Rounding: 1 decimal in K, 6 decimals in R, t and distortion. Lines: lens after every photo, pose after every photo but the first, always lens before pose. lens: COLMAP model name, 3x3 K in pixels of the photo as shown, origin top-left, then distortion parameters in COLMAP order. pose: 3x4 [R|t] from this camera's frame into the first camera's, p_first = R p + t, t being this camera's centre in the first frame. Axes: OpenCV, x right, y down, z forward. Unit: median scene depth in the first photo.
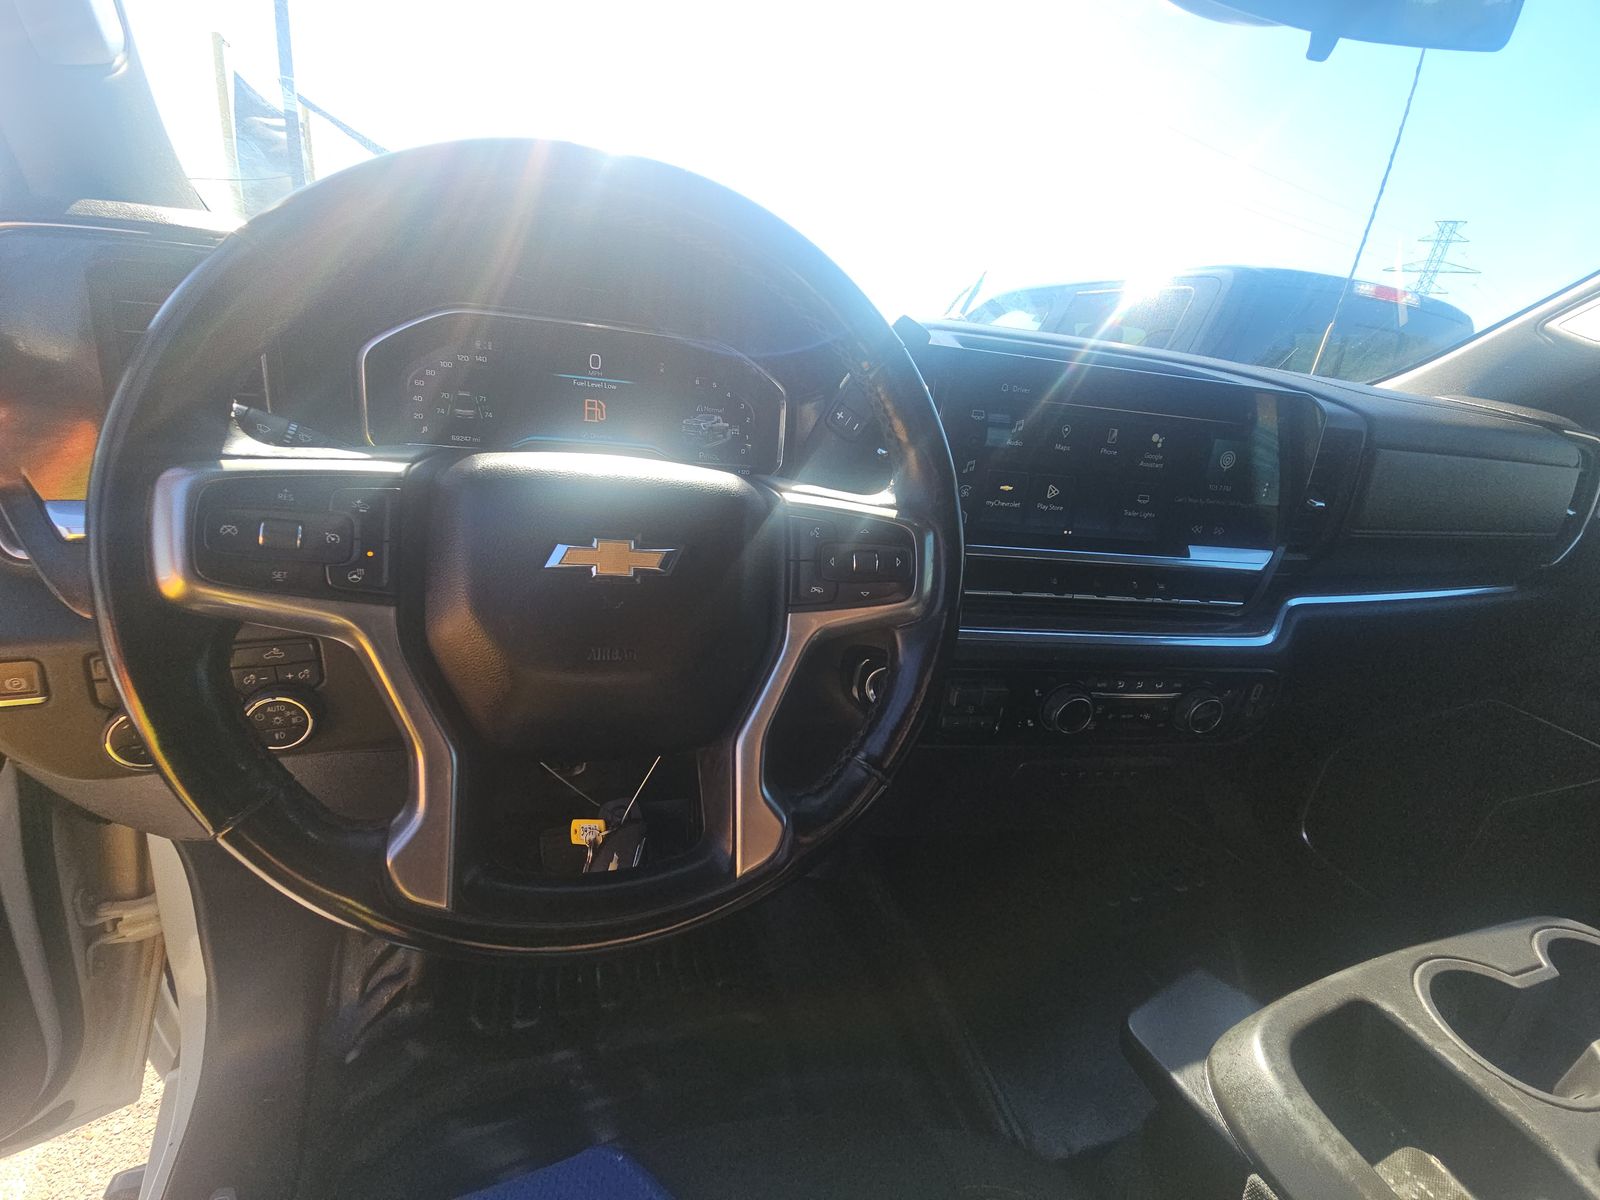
lens RADIAL K [[662.2, 0, 743.5], [0, 662.2, 597.1], [0, 0, 1]] dist [0.000306, -0.000224]
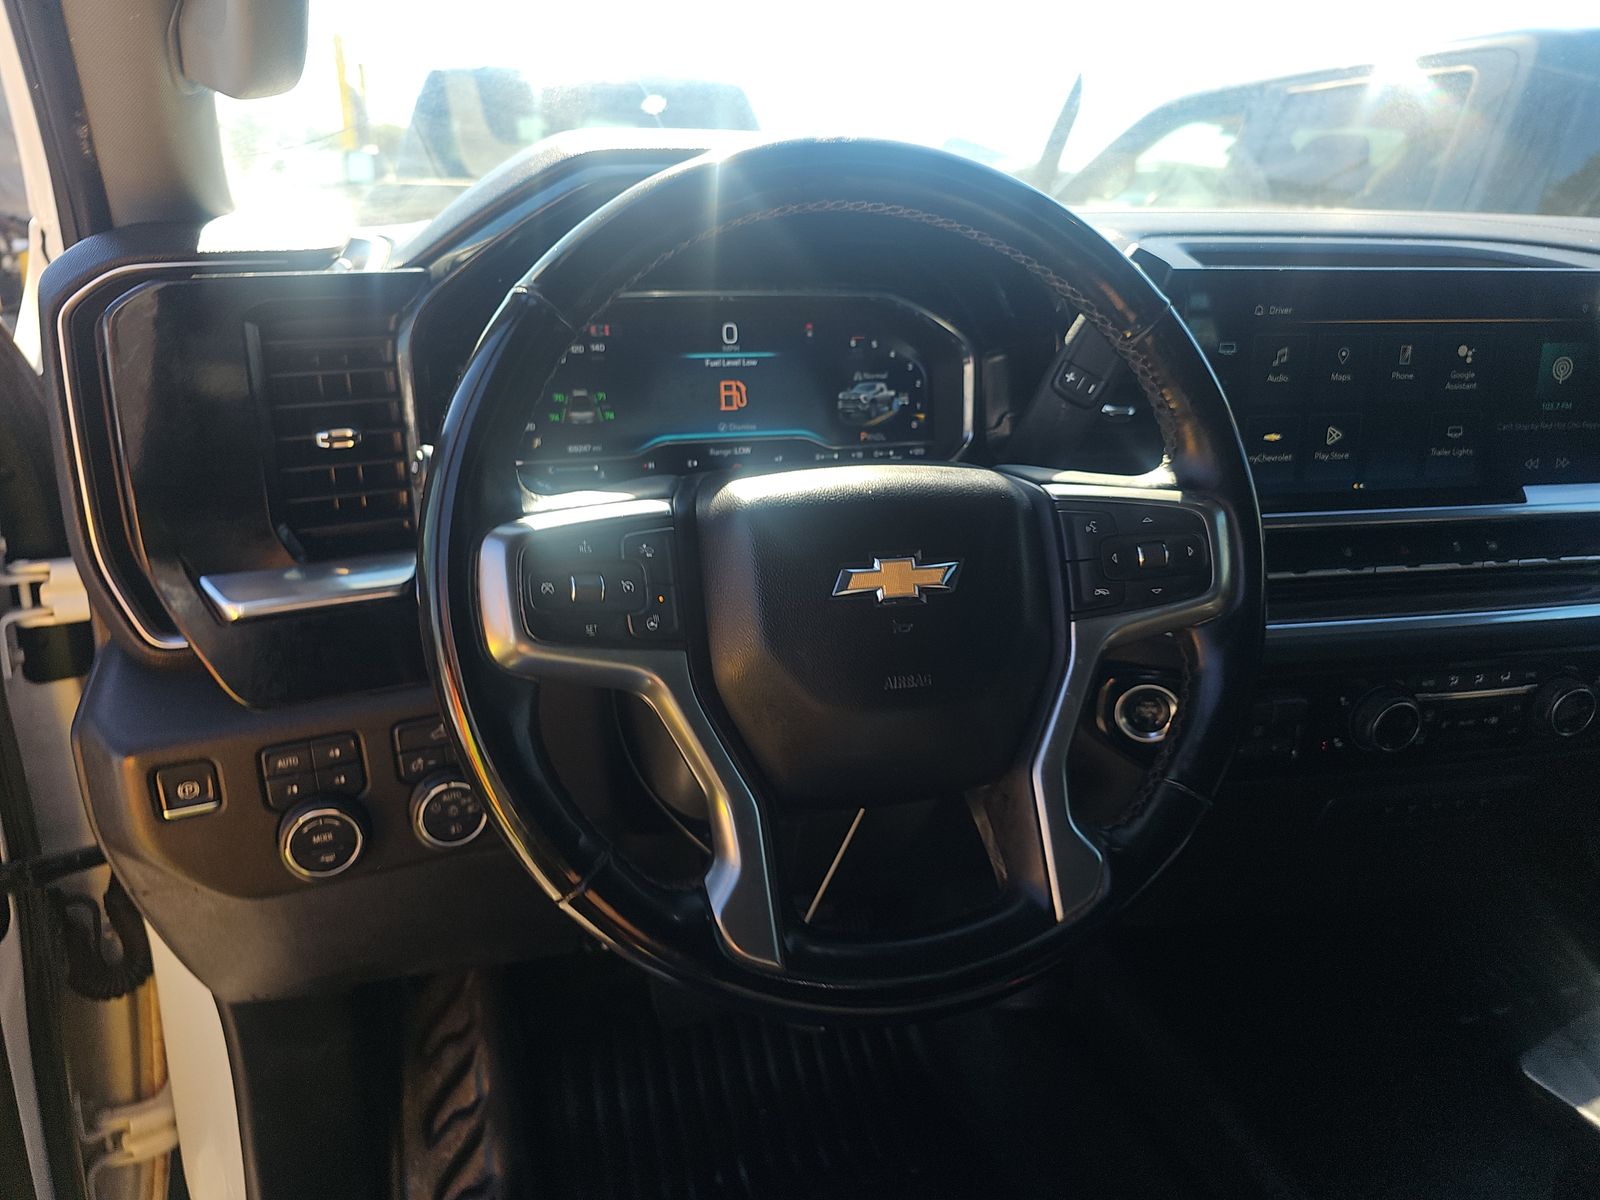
lens RADIAL K [[1038.6, 0, 788.5], [0, 1038.6, 598.1], [0, 0, 1]] dist [0.044525, -0.041803]
pose [[0.994948, -0.098471, -0.019532, -0.159781], [0.097957, 0.994858, -0.025735, -0.004408], [0.021966, 0.023692, 0.999478, -0.225004]]
